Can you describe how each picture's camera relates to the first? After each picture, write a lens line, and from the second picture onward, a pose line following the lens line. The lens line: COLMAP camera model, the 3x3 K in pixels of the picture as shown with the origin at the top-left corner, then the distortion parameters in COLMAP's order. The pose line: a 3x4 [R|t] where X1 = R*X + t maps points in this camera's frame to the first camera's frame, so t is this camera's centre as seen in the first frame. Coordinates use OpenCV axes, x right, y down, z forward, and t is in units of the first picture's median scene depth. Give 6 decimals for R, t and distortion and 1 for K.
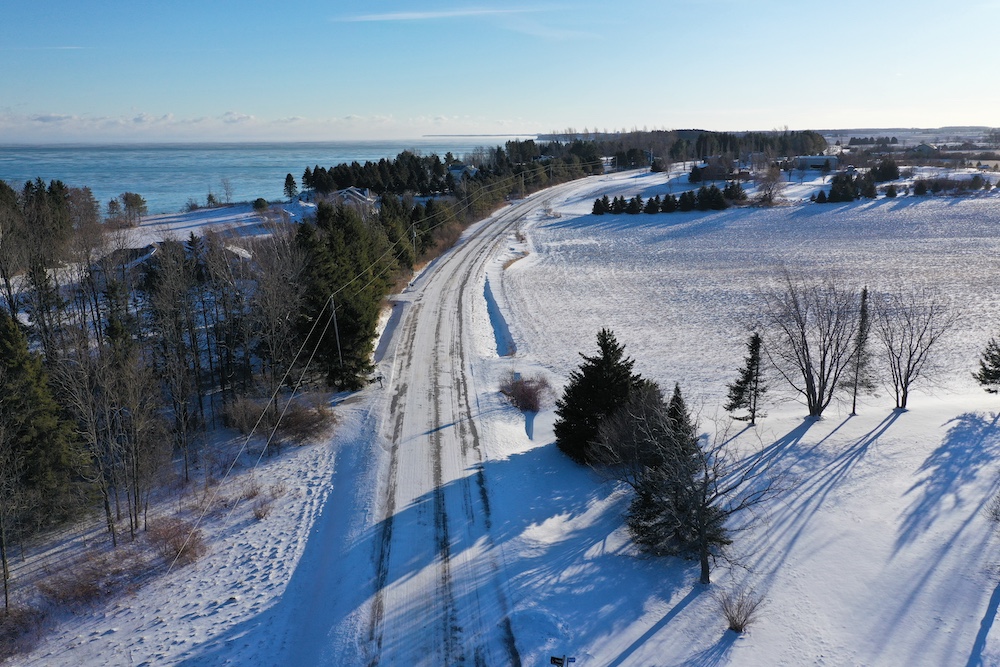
lens RADIAL K [[804.5, 0, 501.4], [0, 804.5, 331.1], [0, 0, 1]] dist [-0.001023, 0.003919]
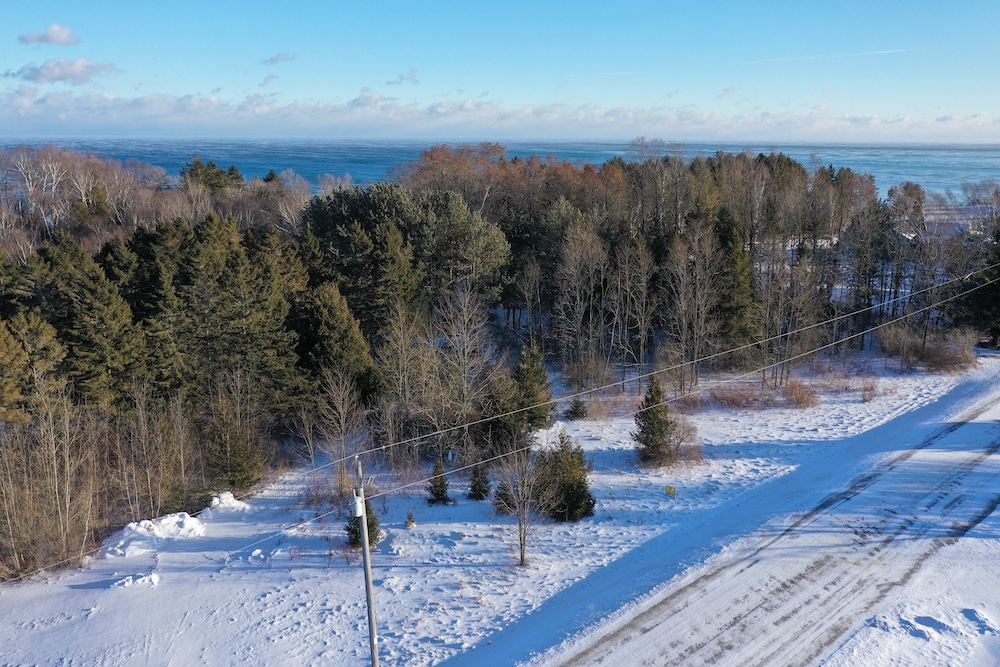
lens RADIAL K [[804.5, 0, 501.4], [0, 804.5, 331.1], [0, 0, 1]] dist [-0.001023, 0.003919]
pose [[0.599228, 0.184413, -0.779049, 0.093883], [-0.188646, 0.978232, 0.086460, 0.032732], [0.778035, 0.095155, 0.620972, -0.077408]]
